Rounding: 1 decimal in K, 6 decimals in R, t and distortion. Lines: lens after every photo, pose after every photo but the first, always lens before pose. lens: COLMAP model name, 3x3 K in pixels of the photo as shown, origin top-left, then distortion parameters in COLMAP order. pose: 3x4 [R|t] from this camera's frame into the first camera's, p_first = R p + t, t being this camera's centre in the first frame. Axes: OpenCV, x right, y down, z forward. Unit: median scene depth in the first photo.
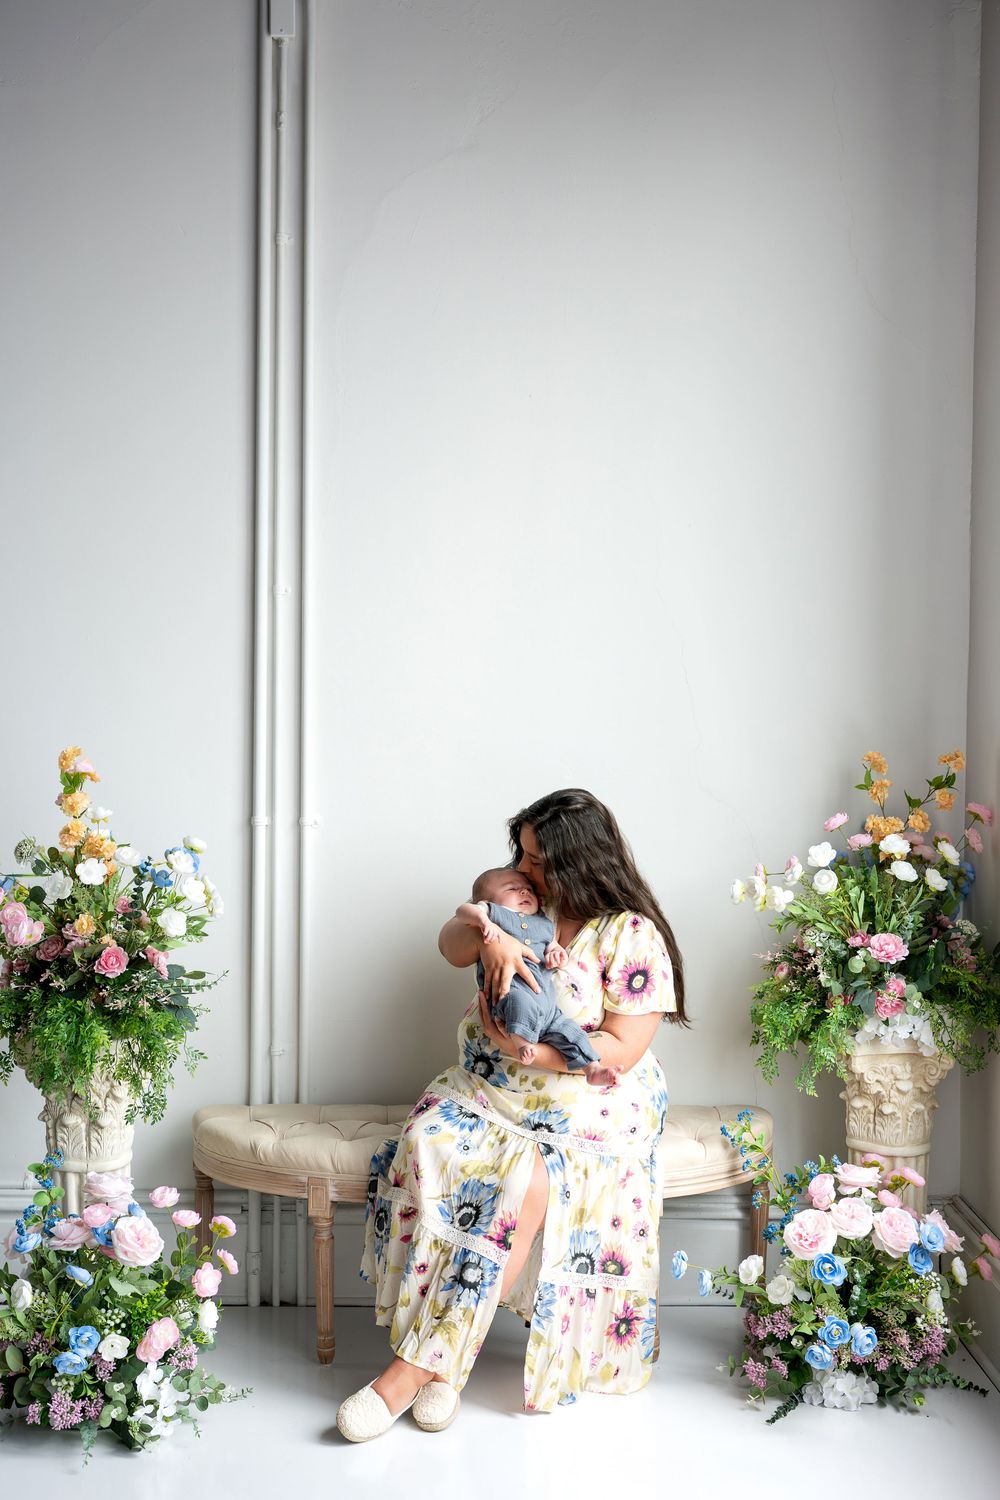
lens RADIAL K [[2295.0, 0, 485.5], [0, 2295.0, 751.5], [0, 0, 1]] dist [-0.019131, 0.009608]
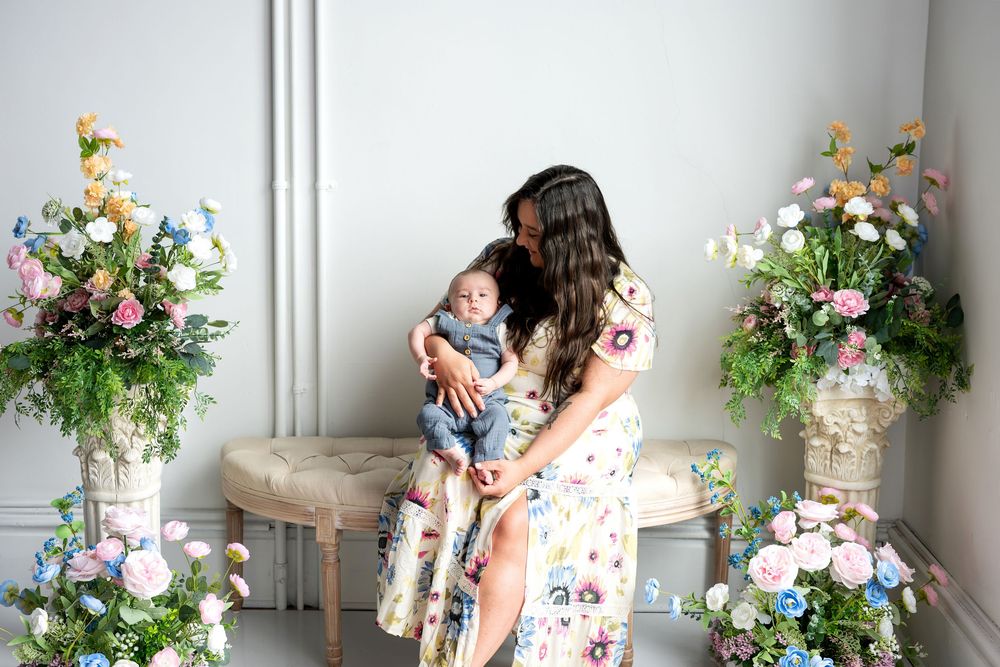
lens RADIAL K [[1517.1, 0, 491.8], [0, 1517.1, 335.6], [0, 0, 1]] dist [-0.019038, 0.058248]
pose [[0.999576, 0.004584, -0.028770, 0.027976], [-0.001146, 0.992966, 0.118392, 0.016814], [0.029110, -0.118309, 0.992550, 0.287338]]
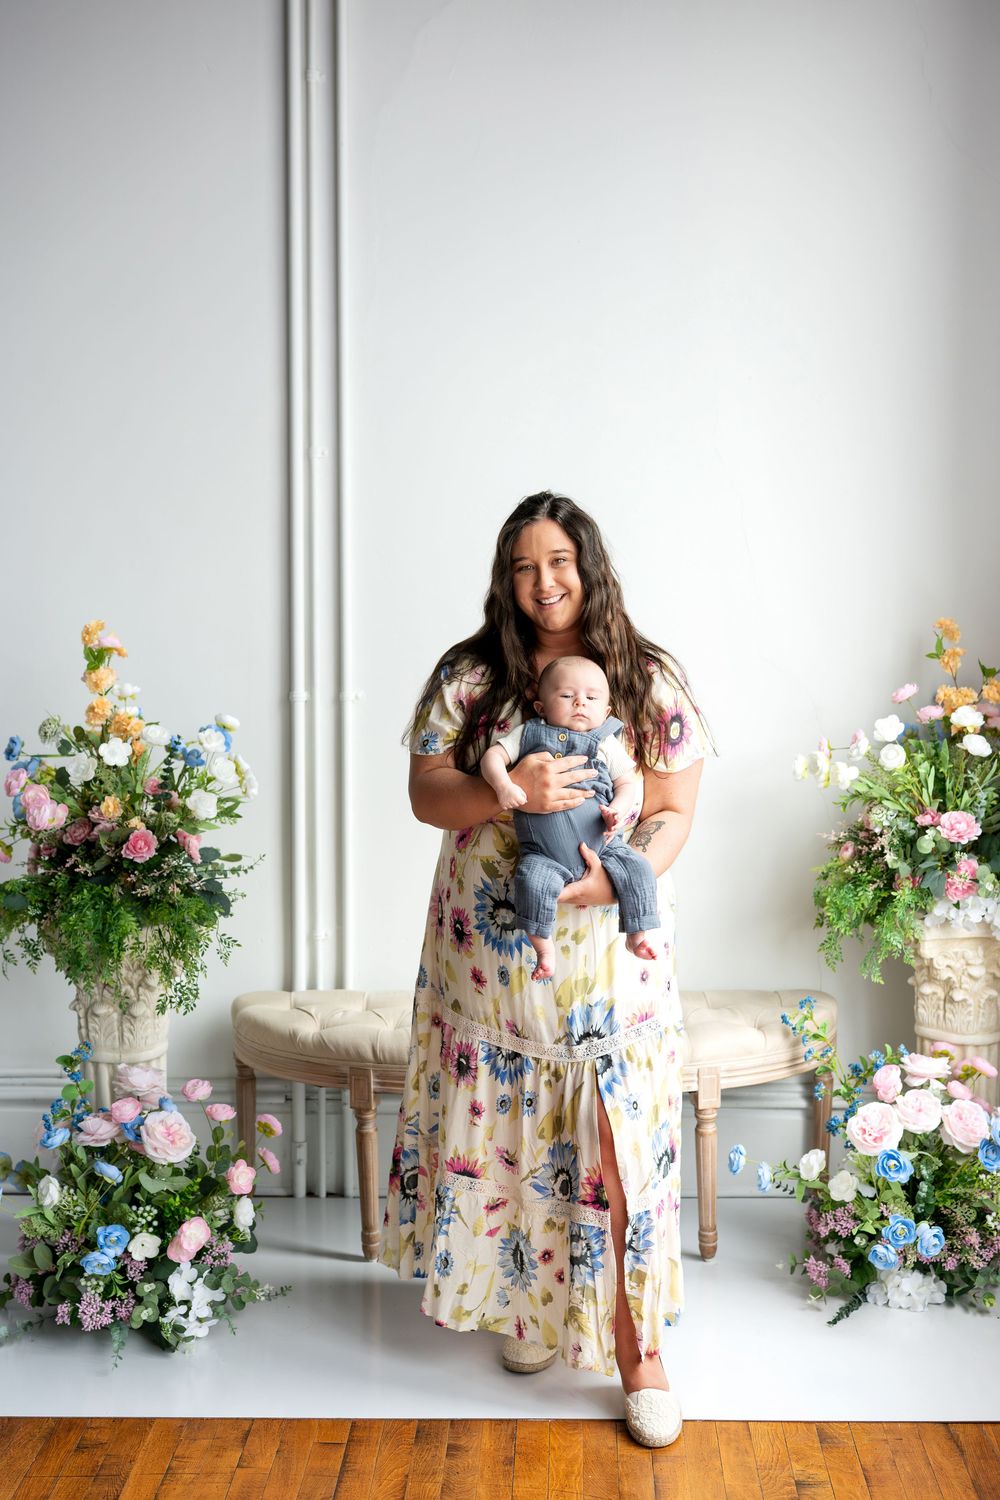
lens RADIAL K [[2275.5, 0, 481.4], [0, 2275.5, 772.2], [0, 0, 1]] dist [-0.009545, 0.019674]
pose [[0.999178, -0.005942, -0.040088, 0.016788], [0.008607, 0.997740, 0.066643, -0.000769], [0.039601, -0.066933, 0.996971, 0.061318]]
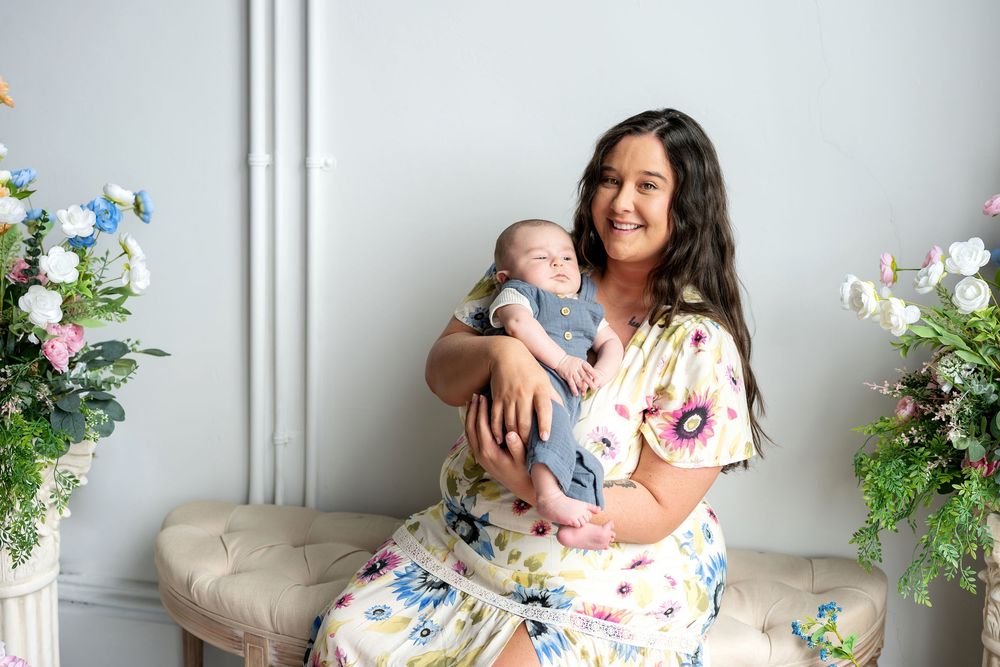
lens RADIAL K [[1517.1, 0, 491.8], [0, 1517.1, 335.6], [0, 0, 1]] dist [-0.019038, 0.058248]
pose [[0.973849, 0.066710, -0.217180, 0.108799], [-0.026660, 0.982871, 0.182355, -0.008749], [0.225625, -0.171796, 0.958947, 0.543386]]
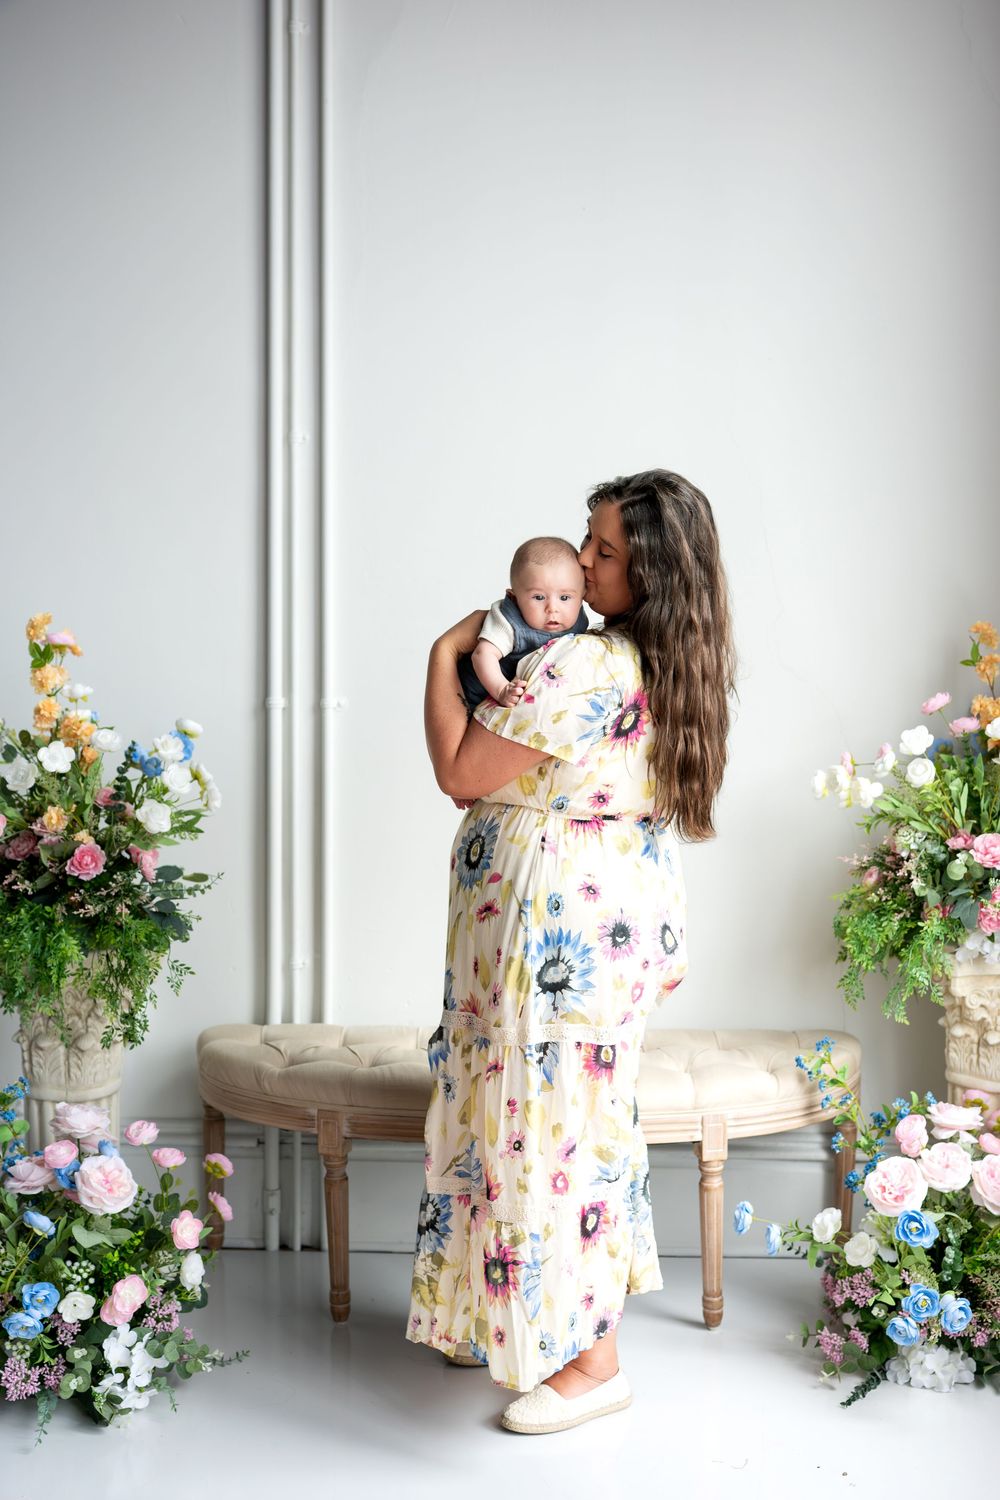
lens RADIAL K [[2252.4, 0, 501.1], [0, 2252.4, 775.4], [0, 0, 1]] dist [-0.013463, 0.076505]
pose [[0.998011, 0.003343, -0.062947, 0.045568], [-0.000156, 0.998721, 0.050555, 0.015663], [0.063036, -0.050445, 0.996736, 0.159068]]
